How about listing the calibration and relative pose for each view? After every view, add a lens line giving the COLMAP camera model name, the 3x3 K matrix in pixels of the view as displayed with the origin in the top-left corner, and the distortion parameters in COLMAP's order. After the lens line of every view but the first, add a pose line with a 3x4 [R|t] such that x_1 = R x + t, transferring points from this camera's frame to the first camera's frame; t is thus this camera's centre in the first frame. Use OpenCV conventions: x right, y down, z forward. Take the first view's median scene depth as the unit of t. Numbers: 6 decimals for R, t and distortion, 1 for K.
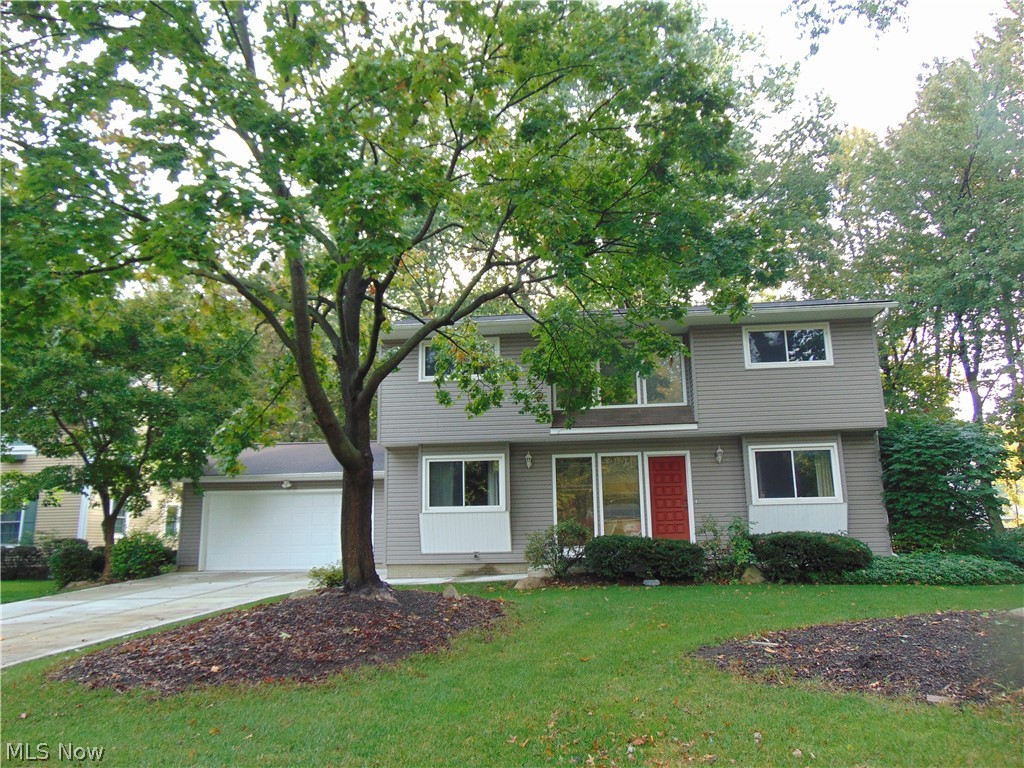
lens RADIAL K [[755.7, 0, 512.0], [0, 755.7, 384.0], [0, 0, 1]] dist [-0.061400, 0.002181]
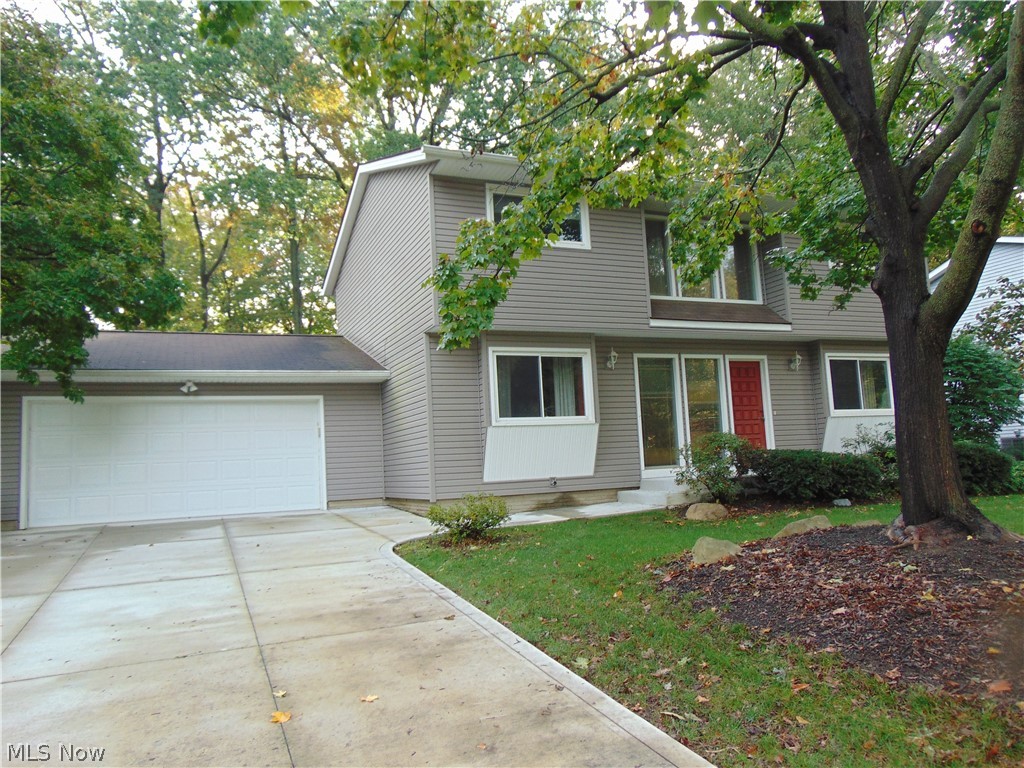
lens RADIAL K [[755.7, 0, 512.0], [0, 755.7, 384.0], [0, 0, 1]] dist [-0.061400, 0.002181]
pose [[0.866465, 0.024343, 0.498644, -0.461282], [-0.074178, 0.994001, 0.080371, 0.072296], [-0.493696, -0.106627, 0.863073, 0.378267]]
